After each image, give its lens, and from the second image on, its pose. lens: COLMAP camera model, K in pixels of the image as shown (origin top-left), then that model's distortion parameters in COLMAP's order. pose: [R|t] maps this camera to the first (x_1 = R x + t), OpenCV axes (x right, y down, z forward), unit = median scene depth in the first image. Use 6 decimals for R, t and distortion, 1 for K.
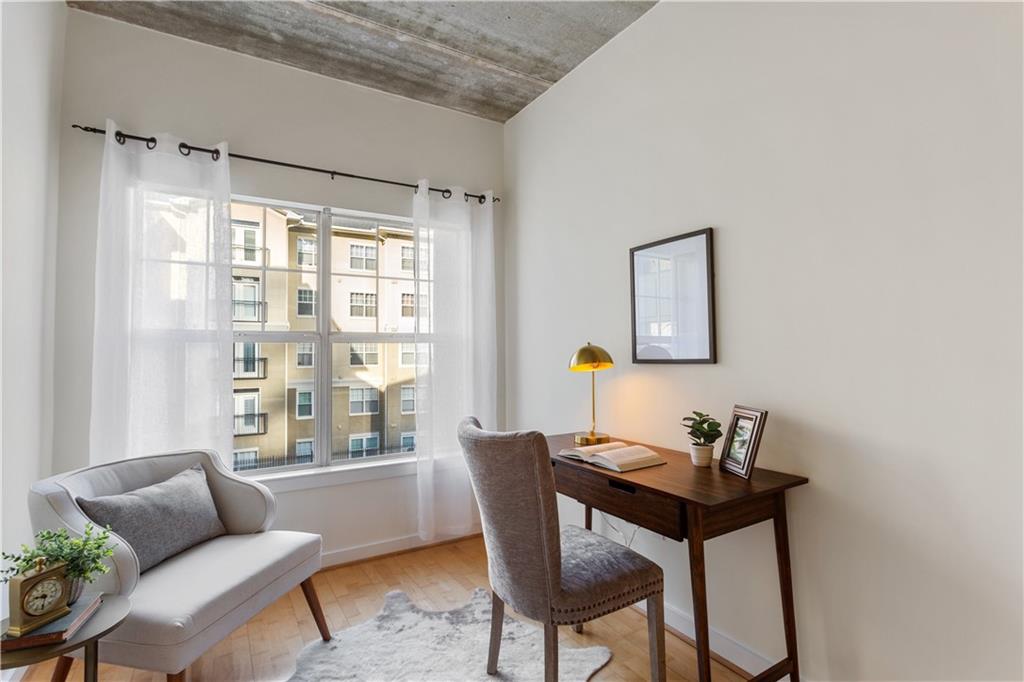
lens RADIAL K [[497.4, 0, 513.1], [0, 497.4, 336.3], [0, 0, 1]] dist [0.001445, 0.004529]
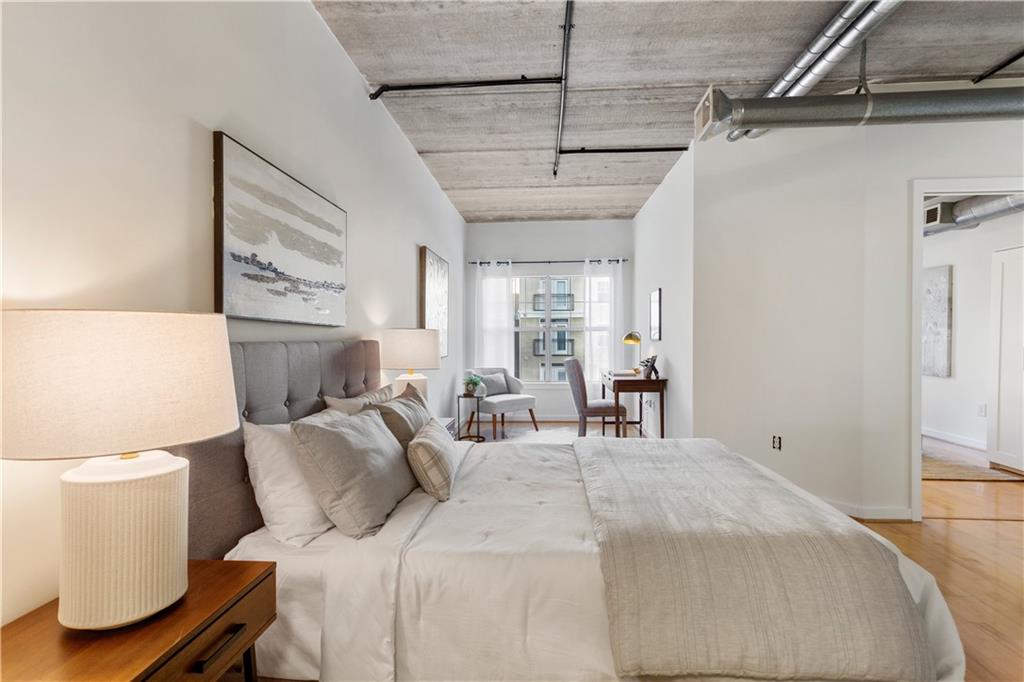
lens RADIAL K [[497.4, 0, 508.1], [0, 497.4, 339.5], [0, 0, 1]] dist [0.001445, 0.004529]
pose [[0.818906, 0.009791, -0.573844, 0.078113], [0.014049, 0.999213, 0.037098, -0.003547], [0.573755, -0.038442, 0.818124, -0.100057]]
